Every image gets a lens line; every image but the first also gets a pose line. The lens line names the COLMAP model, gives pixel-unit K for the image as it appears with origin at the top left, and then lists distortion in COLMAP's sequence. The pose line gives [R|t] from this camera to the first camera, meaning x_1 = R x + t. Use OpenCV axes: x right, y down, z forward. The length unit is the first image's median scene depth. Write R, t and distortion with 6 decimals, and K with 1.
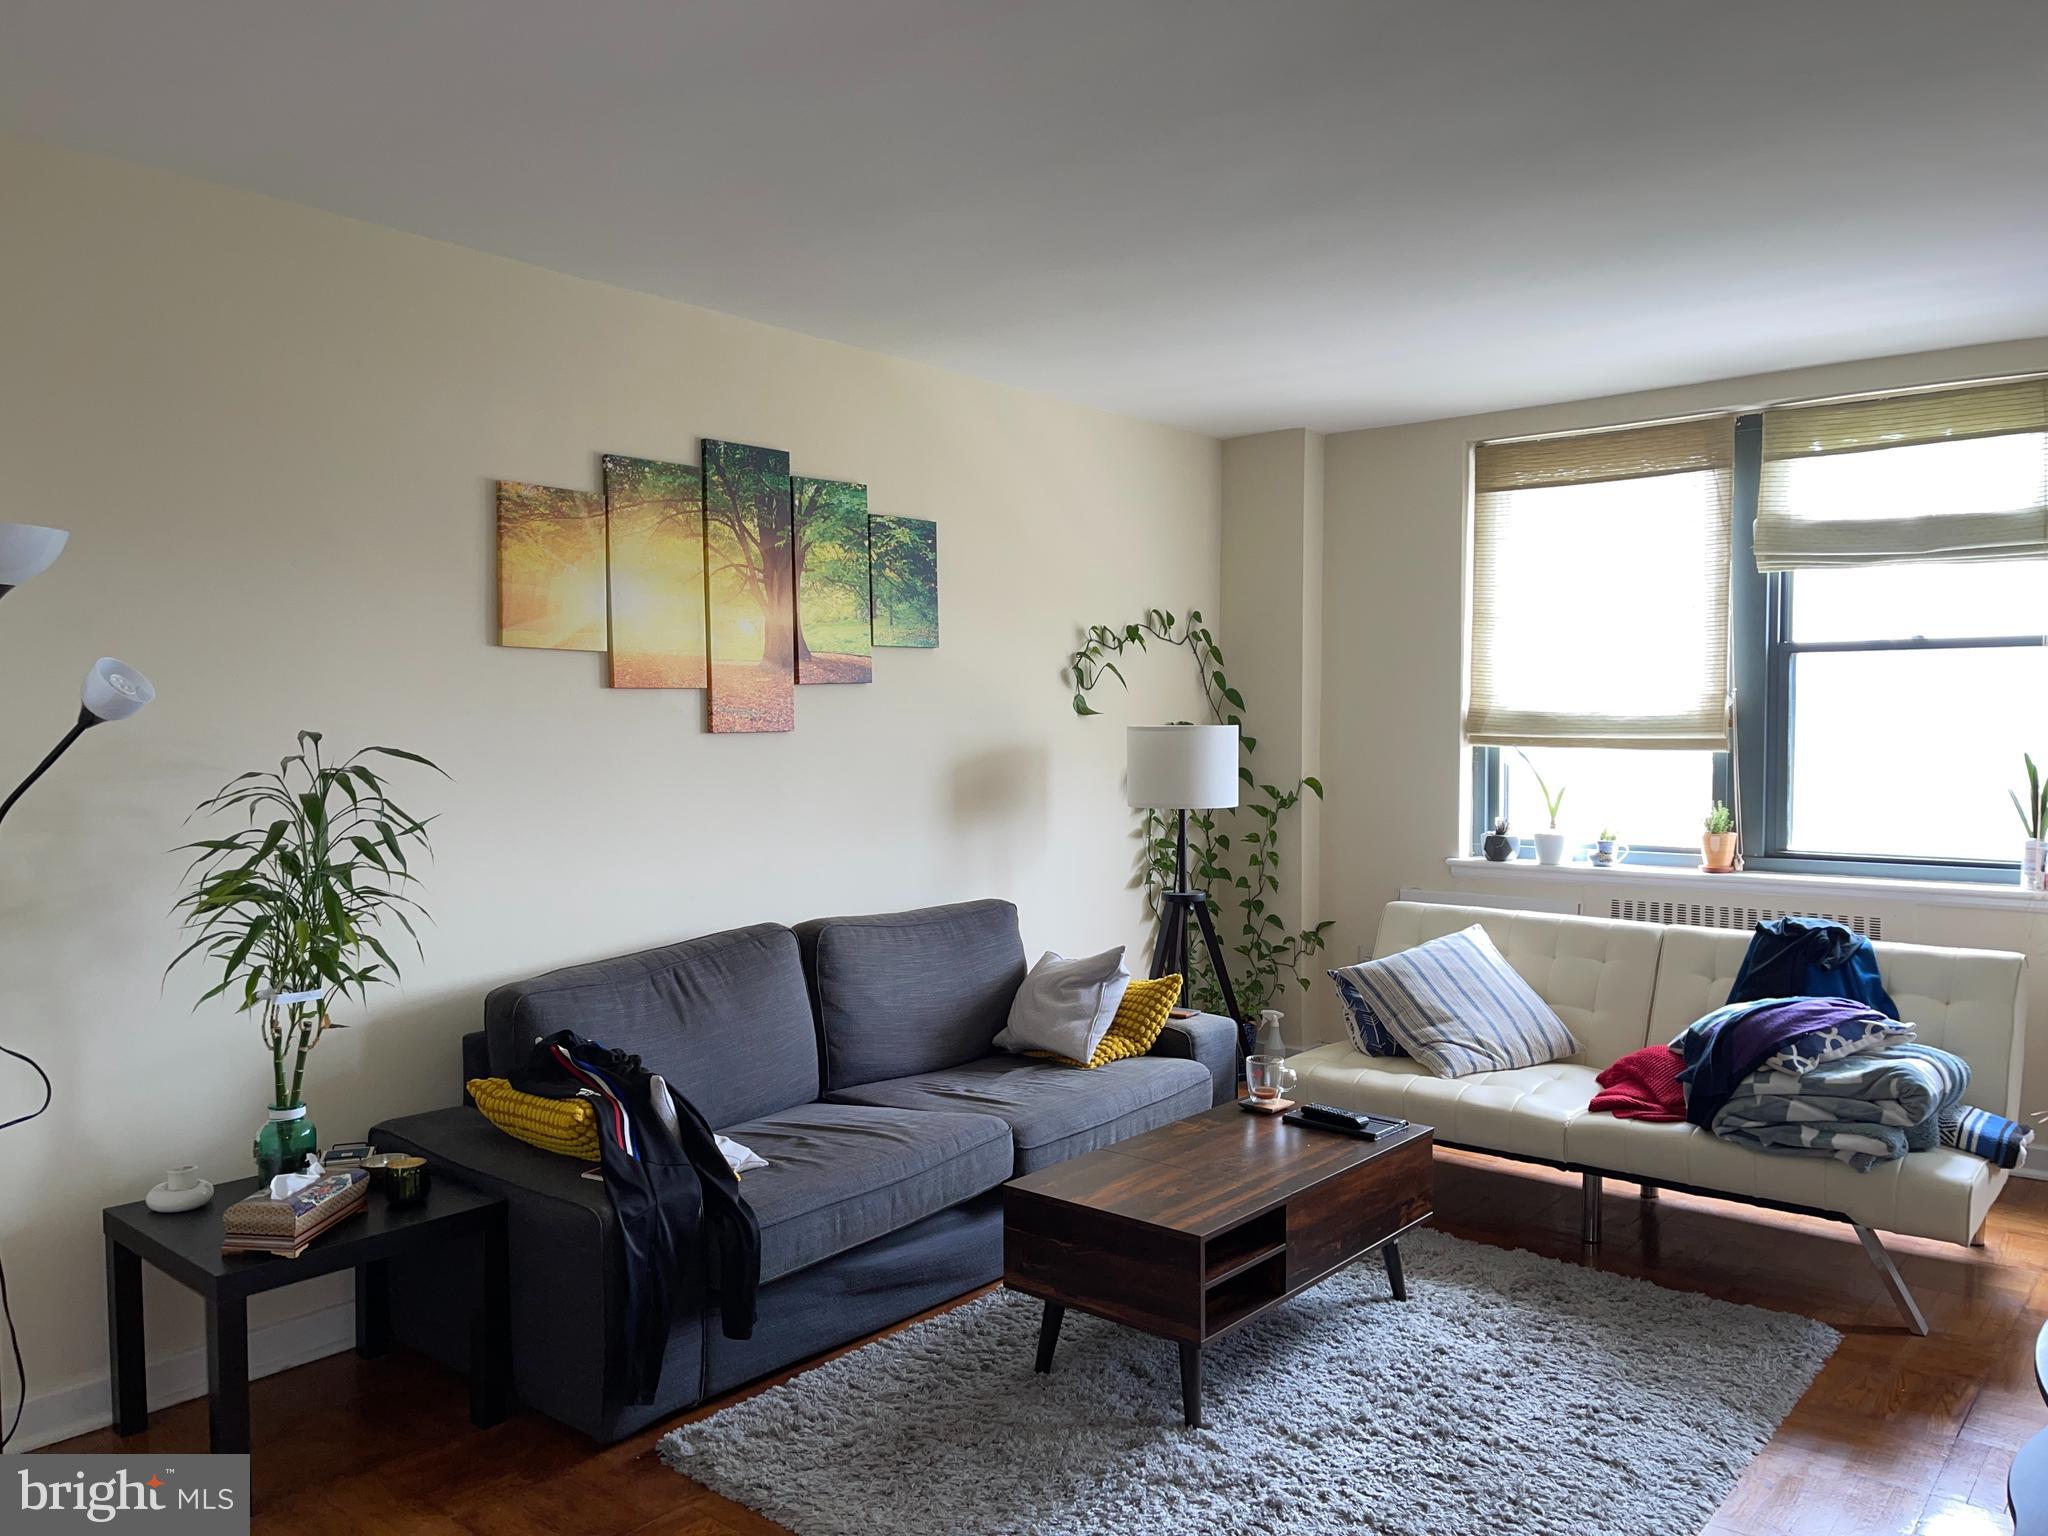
lens RADIAL K [[1544.8, 0, 1024.0], [0, 1544.8, 768.0], [0, 0, 1]] dist [0.036489, -0.004803]
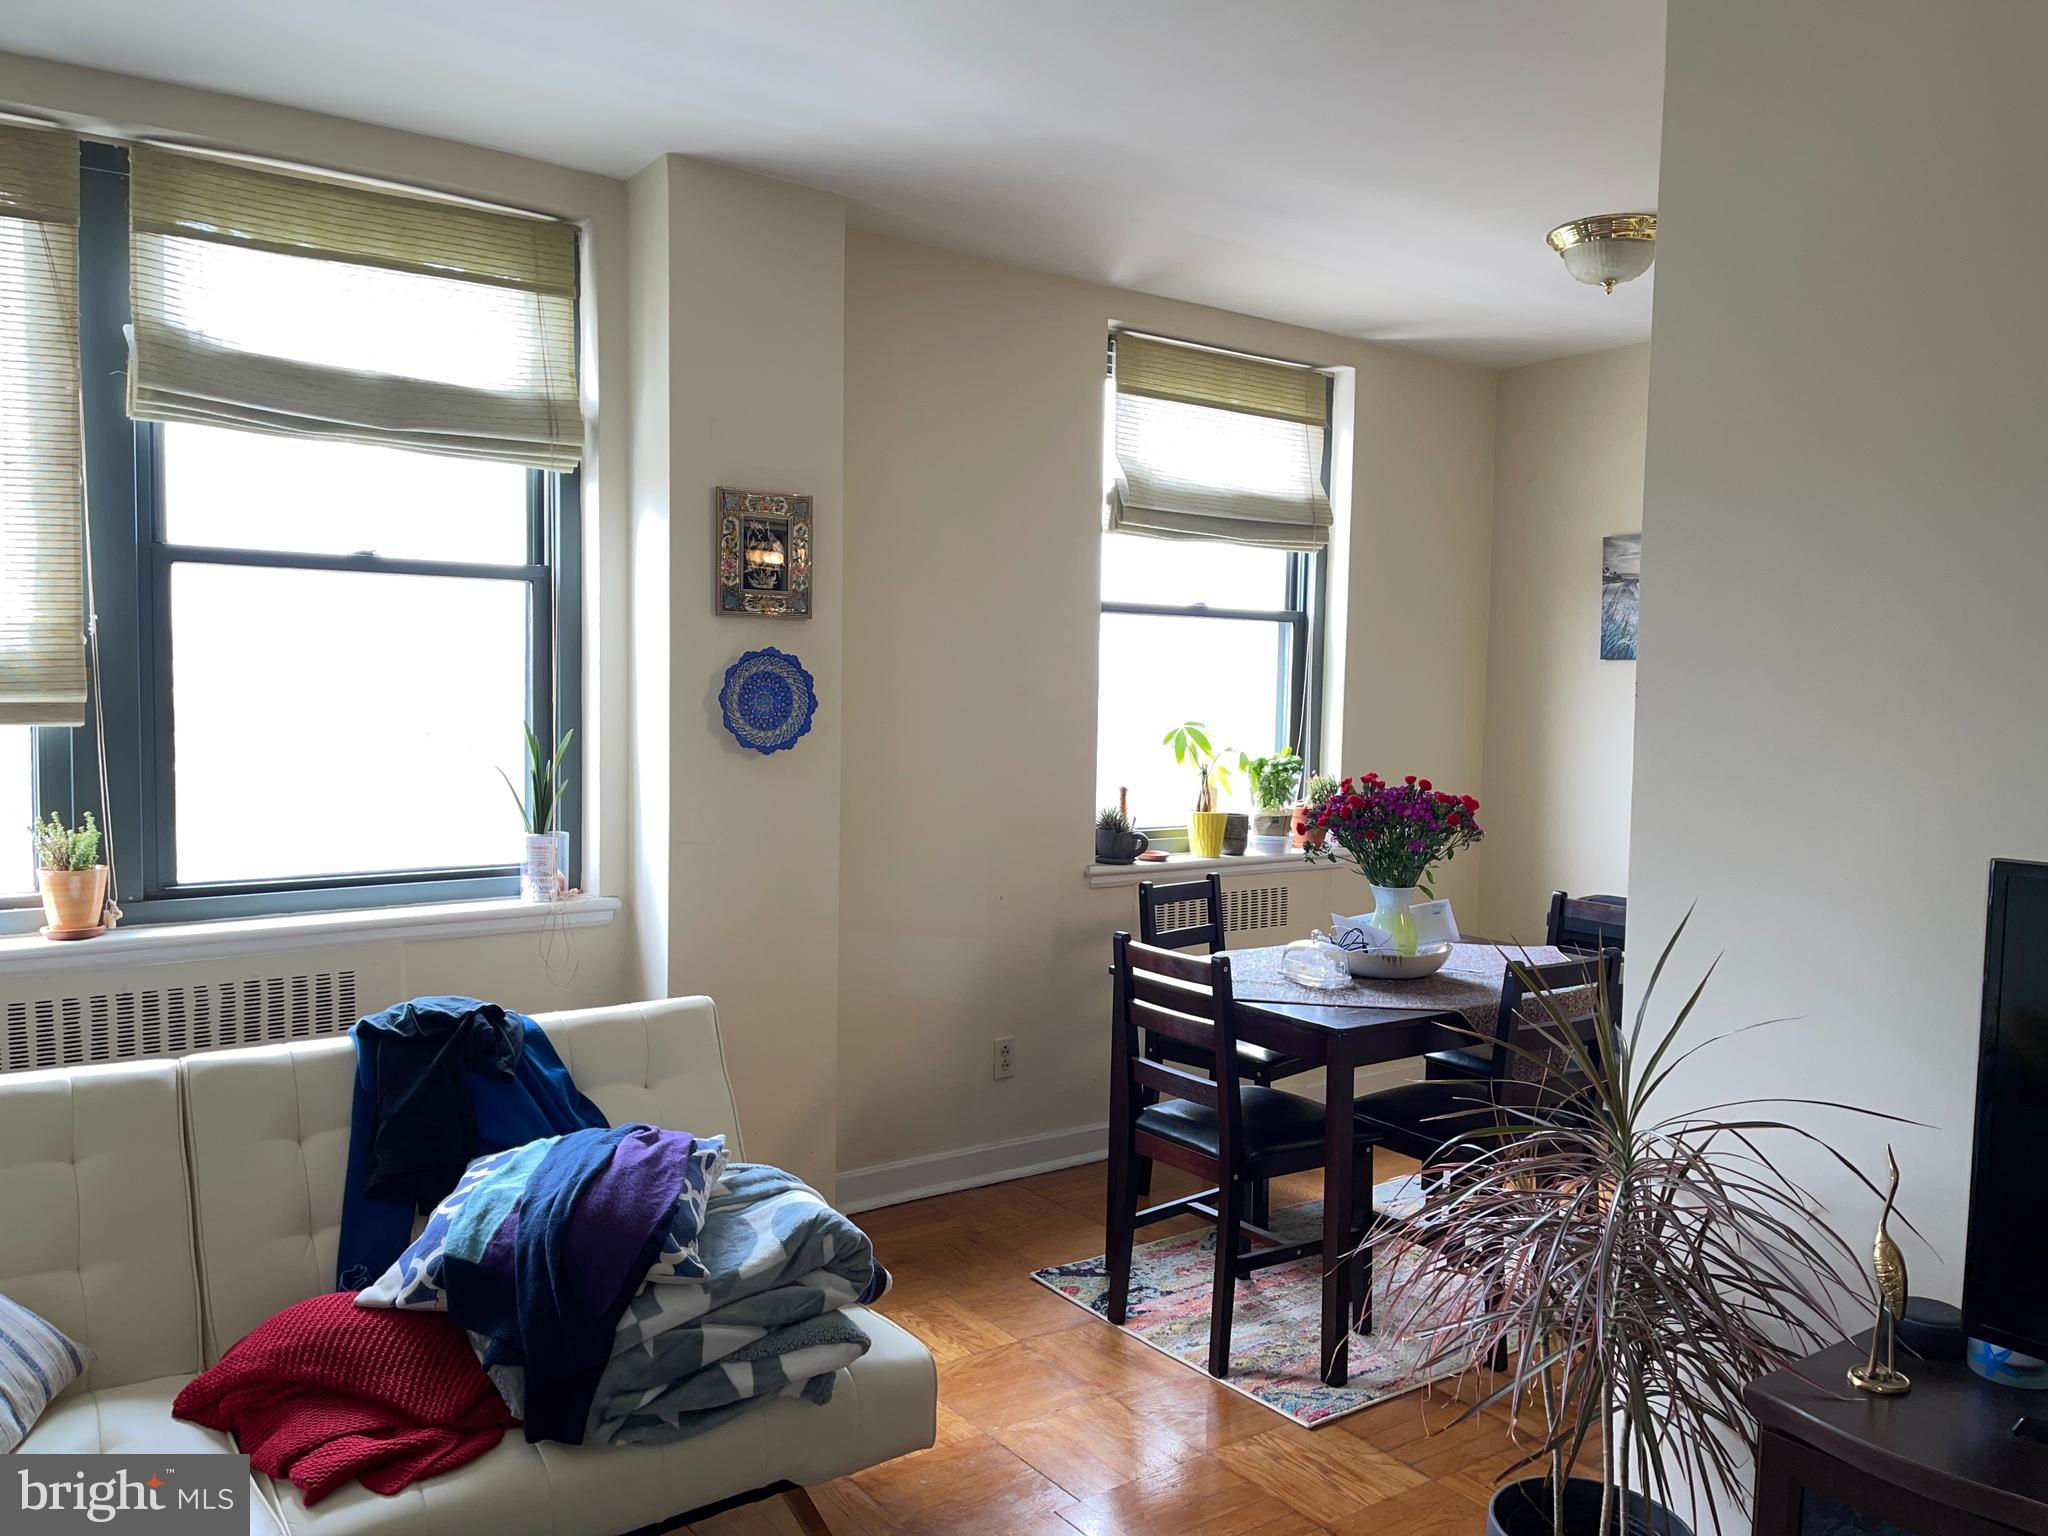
lens RADIAL K [[1536.4, 0, 1055.6], [0, 1536.4, 766.1], [0, 0, 1]] dist [0.058297, -0.089731]
pose [[0.230258, -0.044795, 0.972098, -0.021133], [0.017505, 0.998969, 0.041887, -0.013002], [-0.972972, 0.007372, 0.230804, 0.519851]]
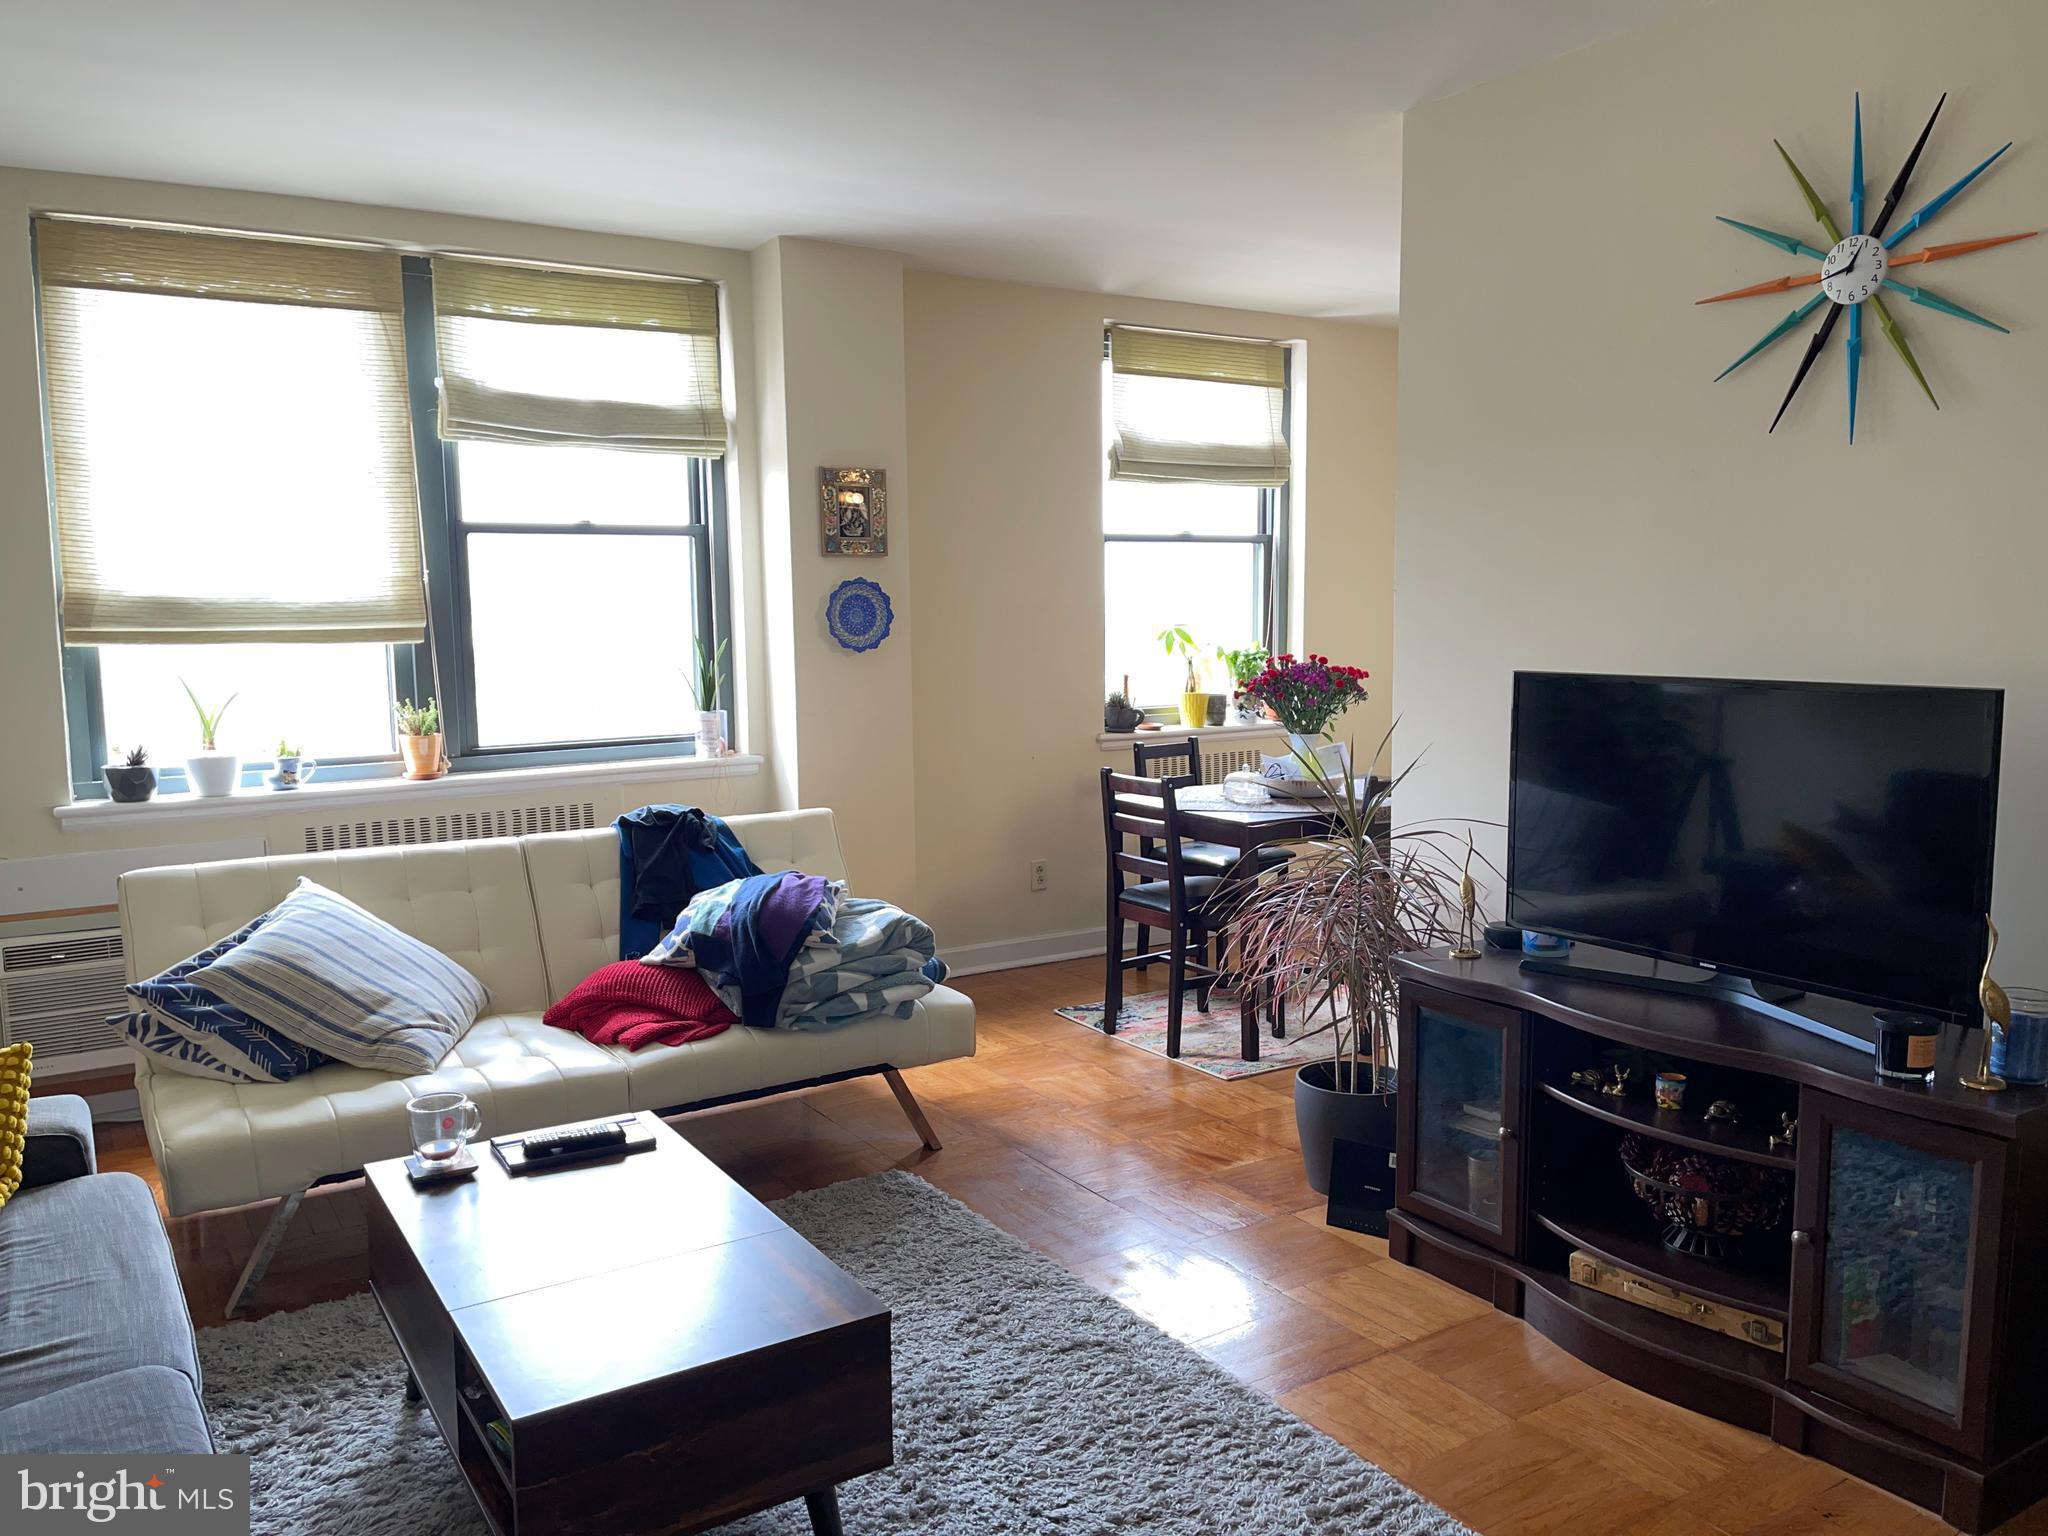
lens RADIAL K [[1544.8, 0, 1024.0], [0, 1544.8, 768.0], [0, 0, 1]] dist [0.036489, -0.004803]
pose [[0.301373, -0.100920, 0.948150, -0.289590], [0.047714, 0.994733, 0.090712, -0.003063], [-0.952312, 0.017901, 0.304601, 0.406518]]
